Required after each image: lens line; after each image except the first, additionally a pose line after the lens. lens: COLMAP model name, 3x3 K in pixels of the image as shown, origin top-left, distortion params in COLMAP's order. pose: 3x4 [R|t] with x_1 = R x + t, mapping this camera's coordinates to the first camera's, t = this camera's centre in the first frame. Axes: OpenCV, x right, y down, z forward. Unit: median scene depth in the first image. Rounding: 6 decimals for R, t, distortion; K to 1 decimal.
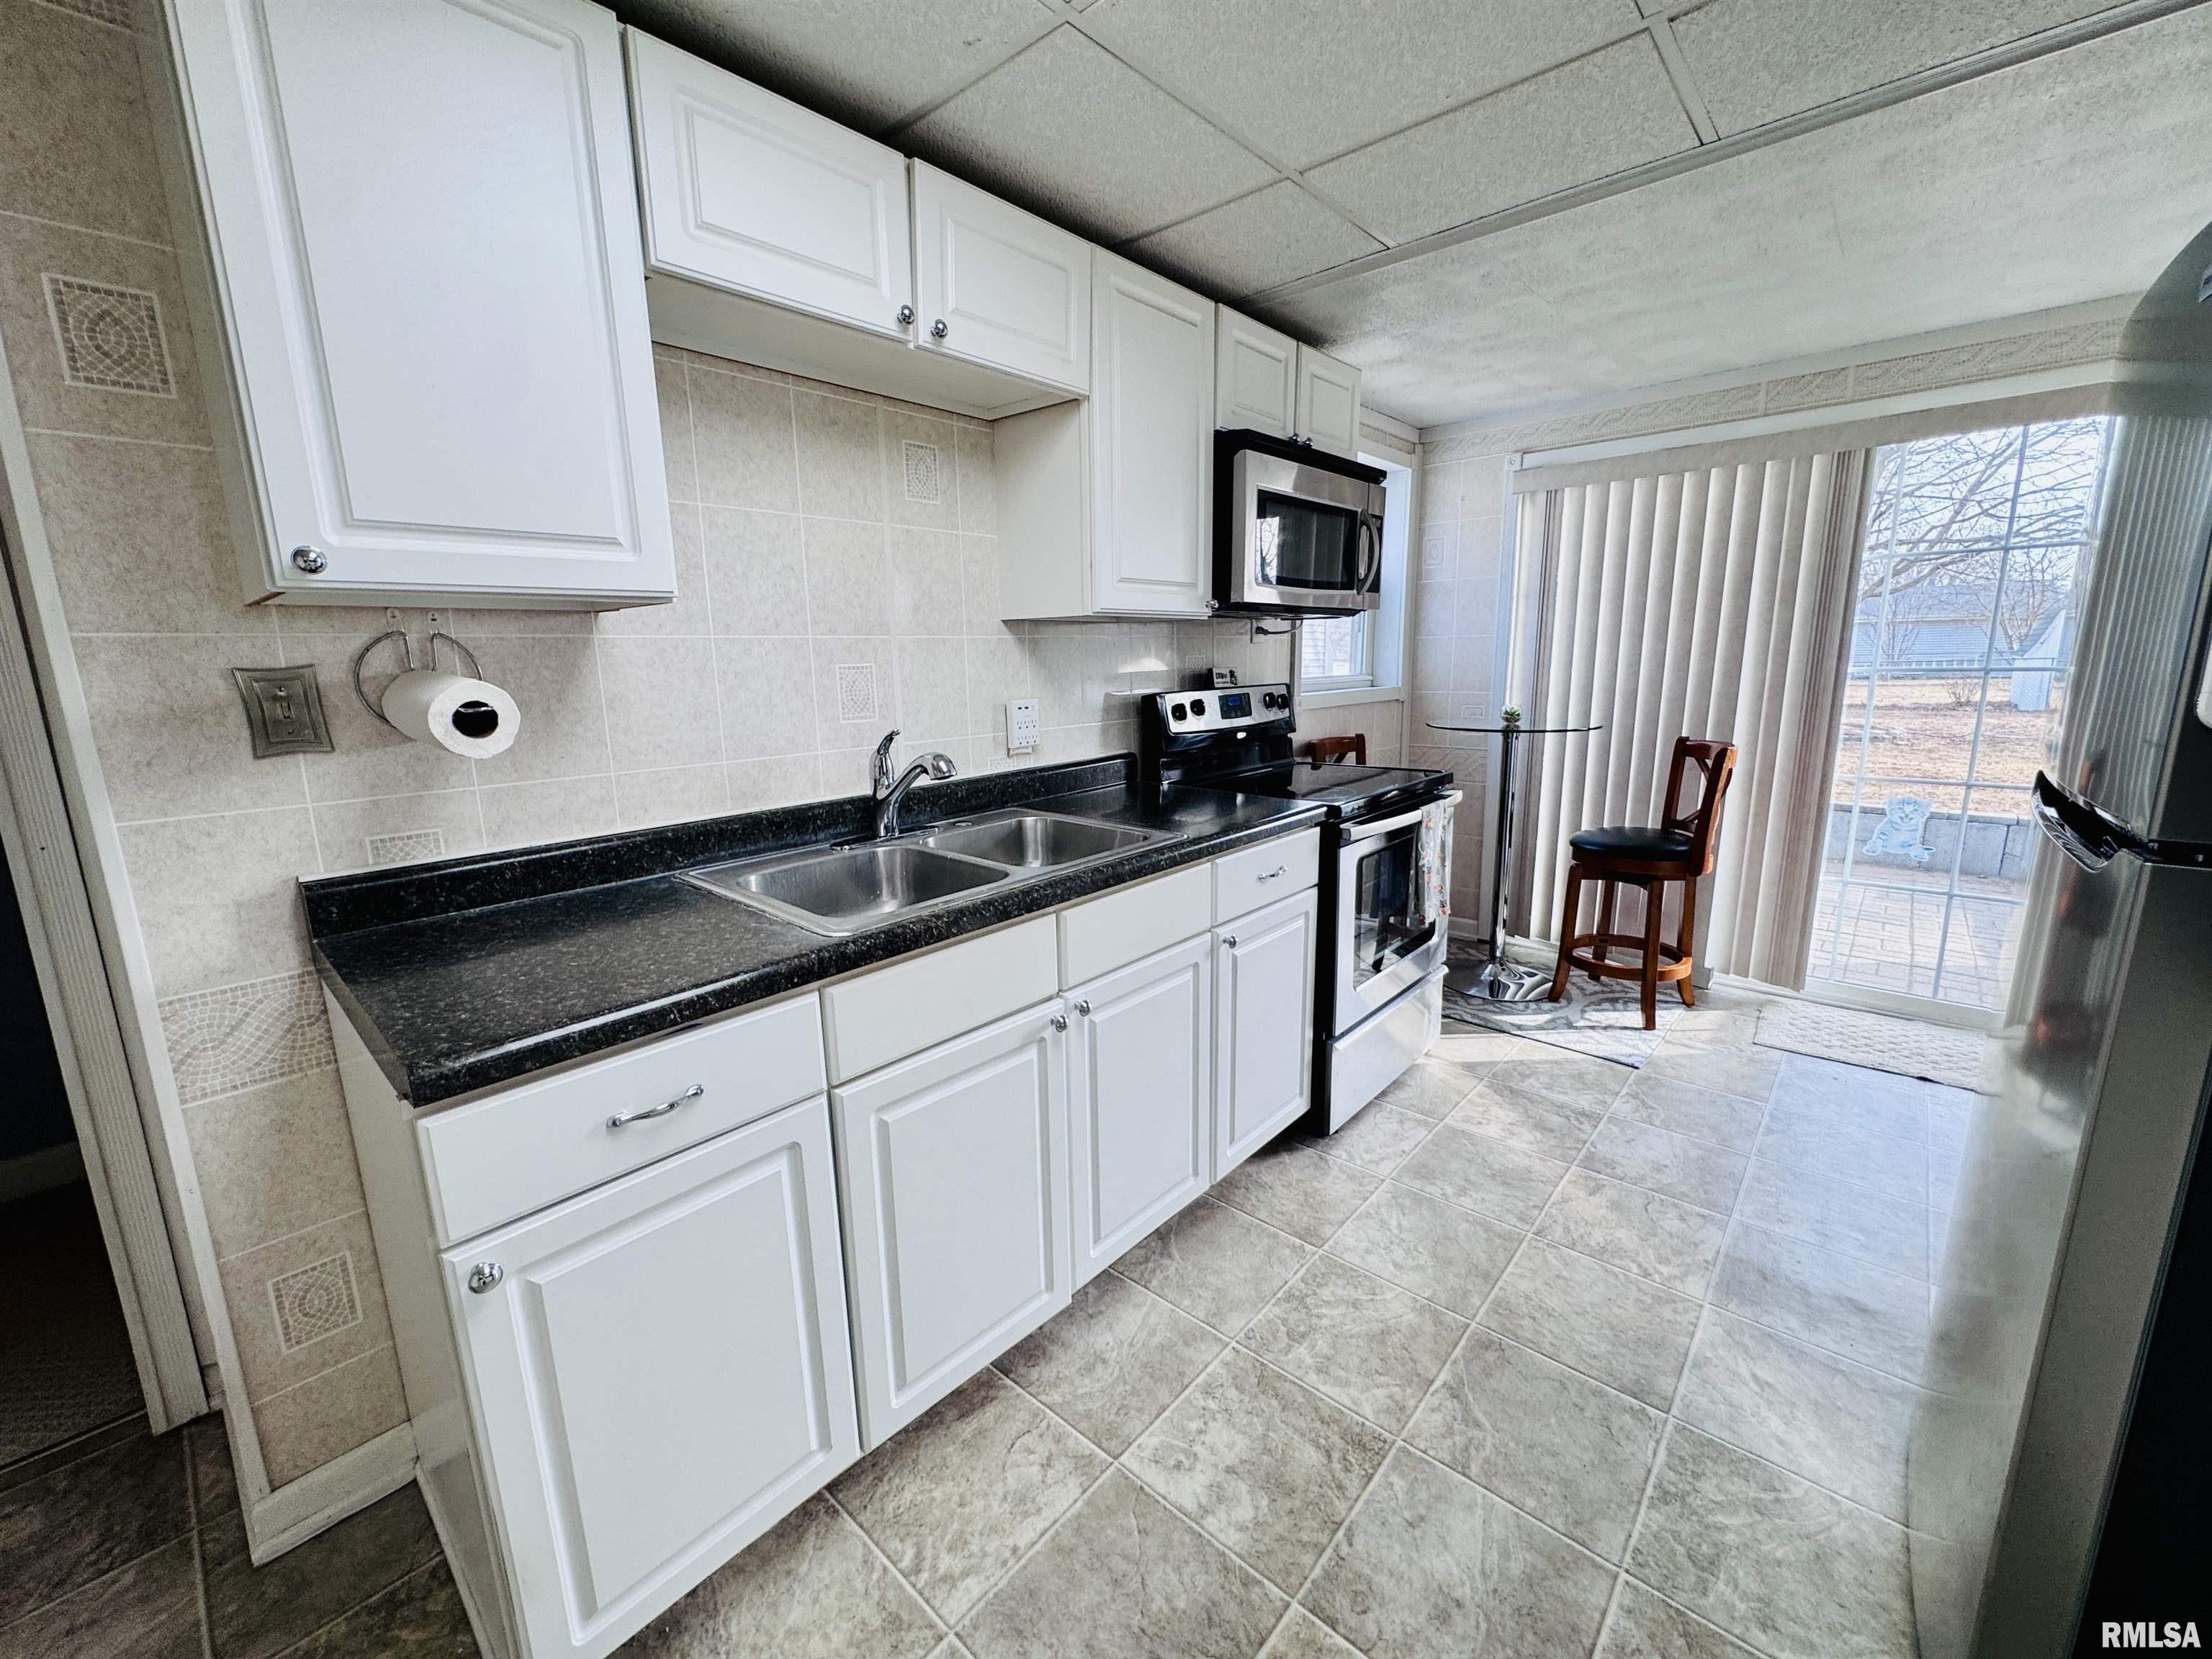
lens RADIAL K [[885.3, 0, 1104.7], [0, 885.3, 825.5], [0, 0, 1]] dist [-0.004555, 0.000207]
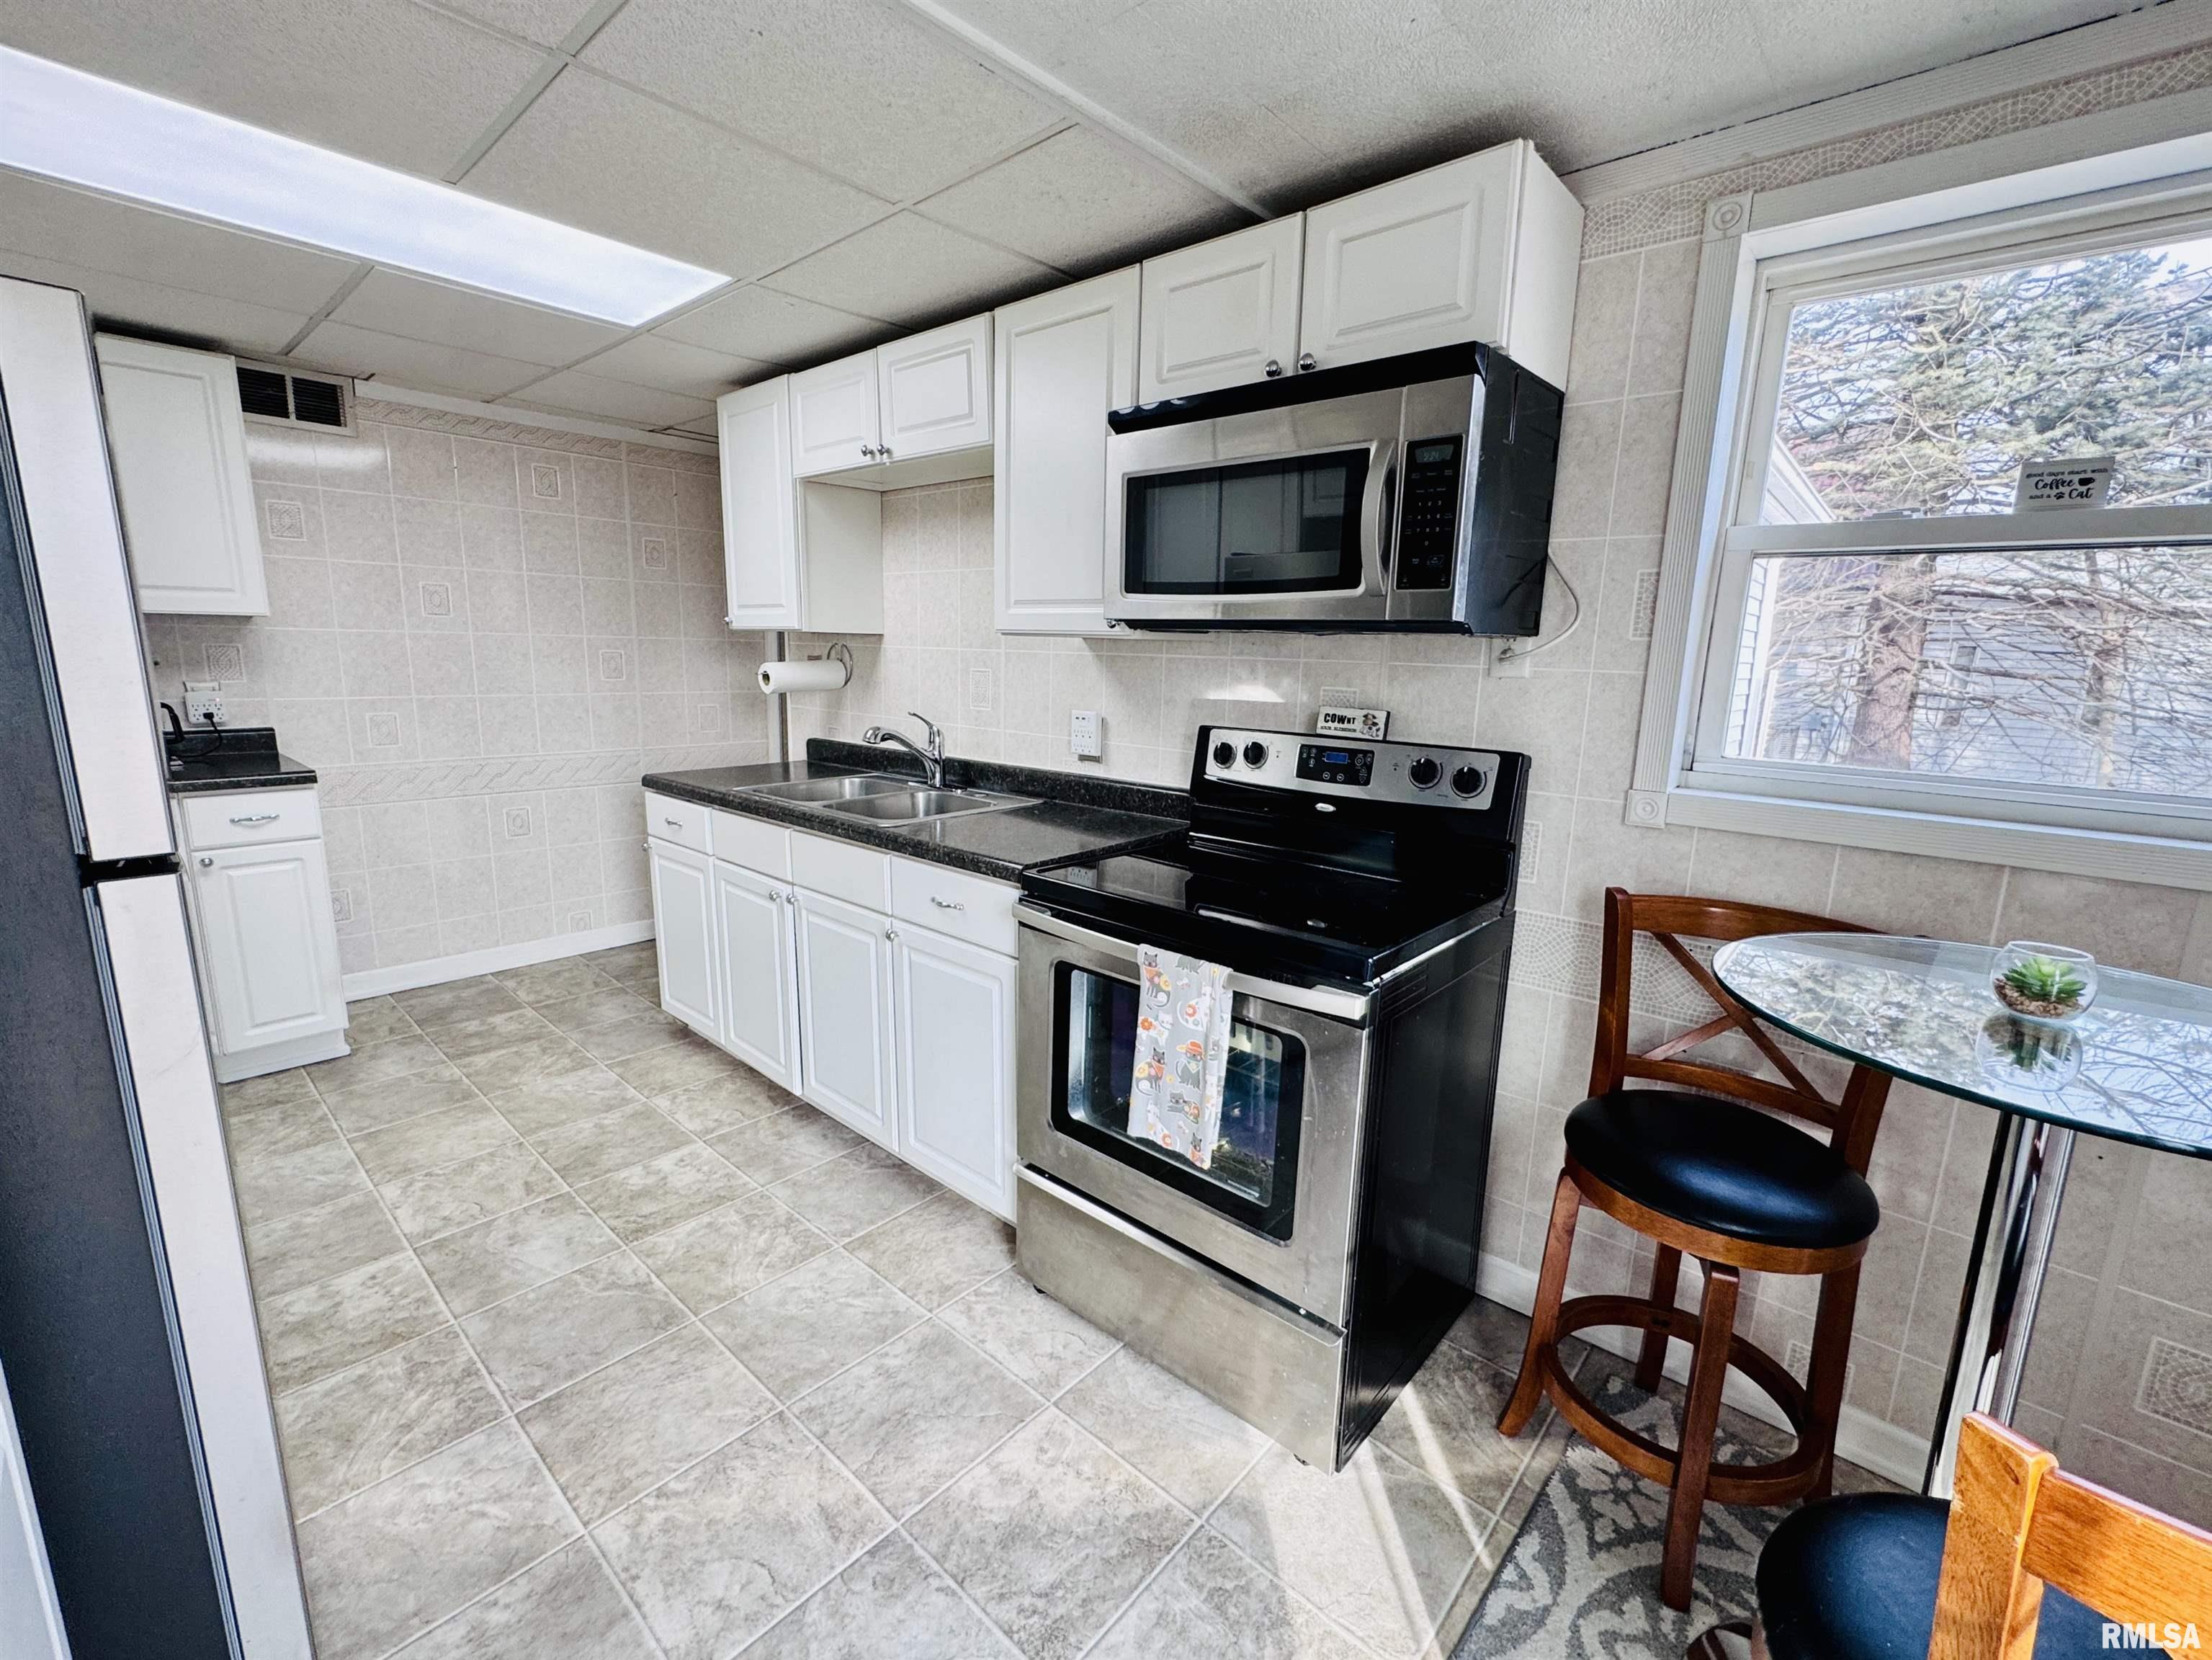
lens RADIAL K [[940.2, 0, 1106.3], [0, 940.2, 829.1], [0, 0, 1]] dist [-0.000171, -0.001963]
pose [[0.002496, 0.207468, -0.978239, 1.090818], [-0.216053, 0.955249, 0.202041, -0.248635], [0.976378, 0.210847, 0.047208, 1.025182]]
